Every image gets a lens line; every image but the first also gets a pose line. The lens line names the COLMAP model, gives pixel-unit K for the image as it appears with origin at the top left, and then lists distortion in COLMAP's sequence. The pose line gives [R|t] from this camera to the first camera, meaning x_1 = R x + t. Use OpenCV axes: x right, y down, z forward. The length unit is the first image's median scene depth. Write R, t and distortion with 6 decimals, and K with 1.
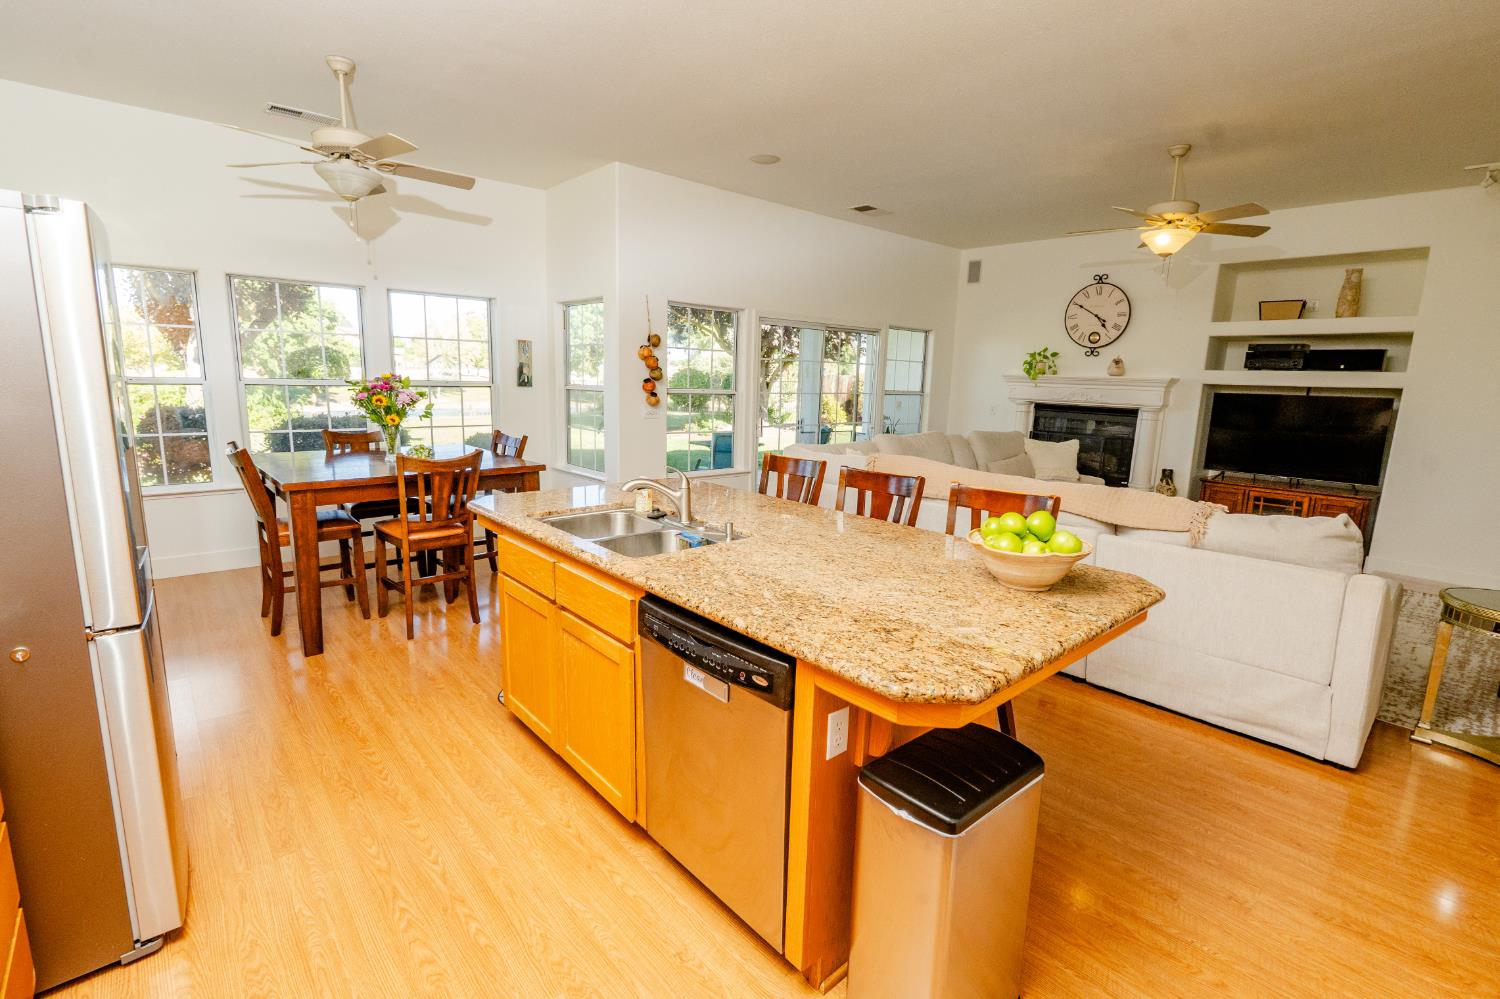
lens RADIAL K [[693.9, 0, 750.0], [0, 693.9, 499.5], [0, 0, 1]] dist [0.002416, 0.000622]
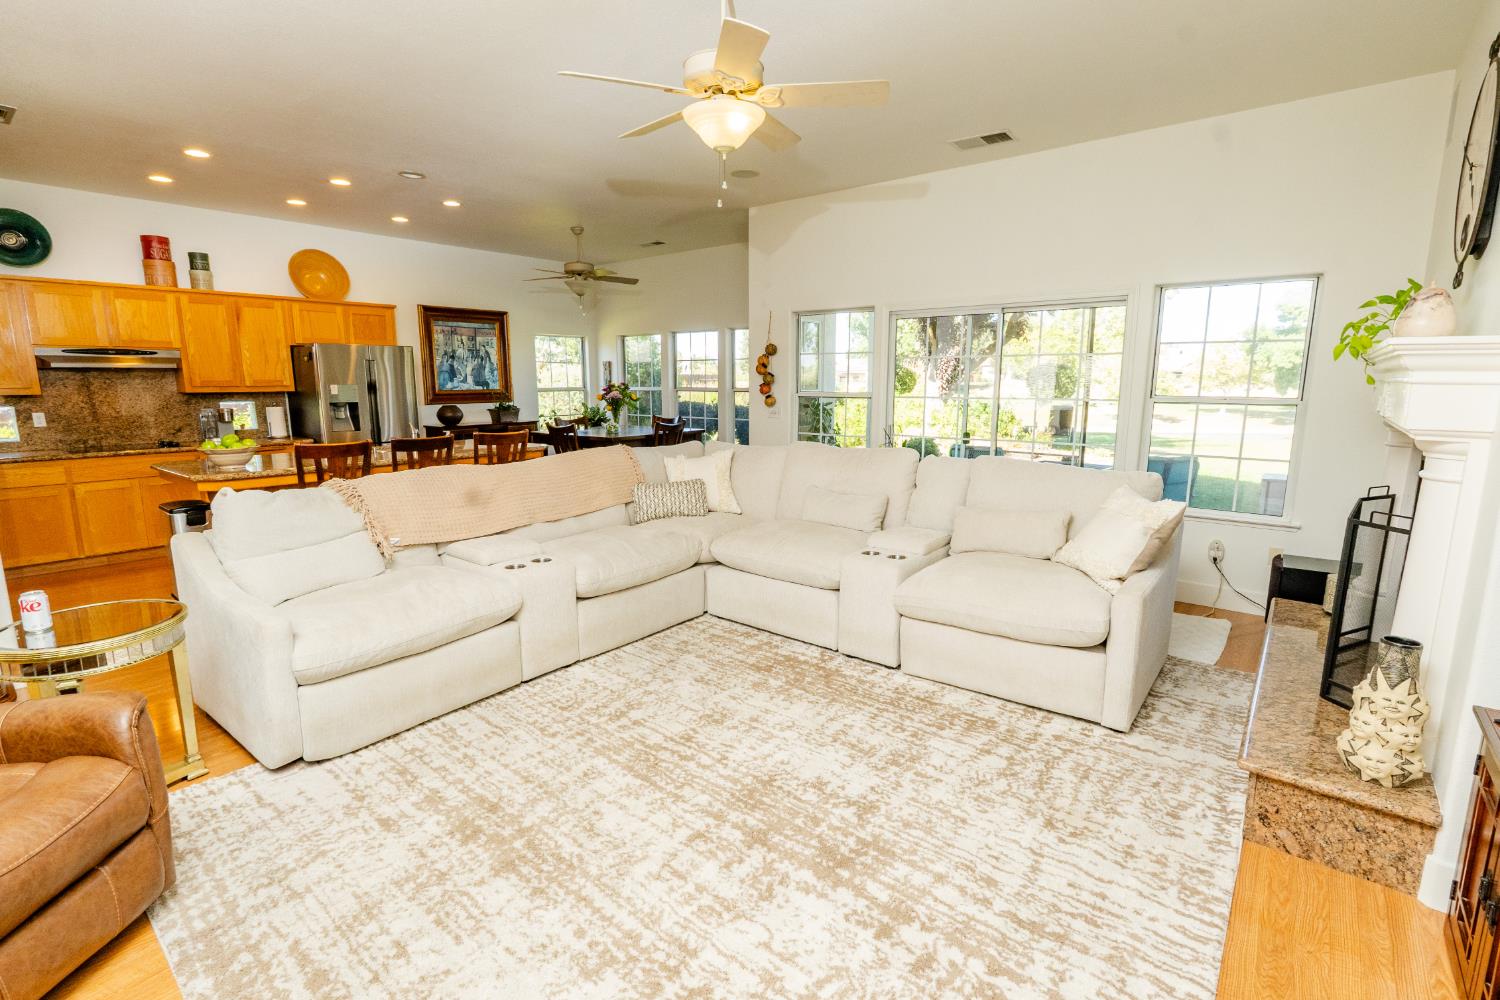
lens RADIAL K [[693.9, 0, 750.0], [0, 693.9, 500.0], [0, 0, 1]] dist [0.002416, 0.000622]
pose [[0.180300, 0.145548, -0.972784, 0.946543], [-0.171027, 0.978566, 0.114714, -0.112214], [0.968629, 0.145689, 0.201328, 0.772542]]
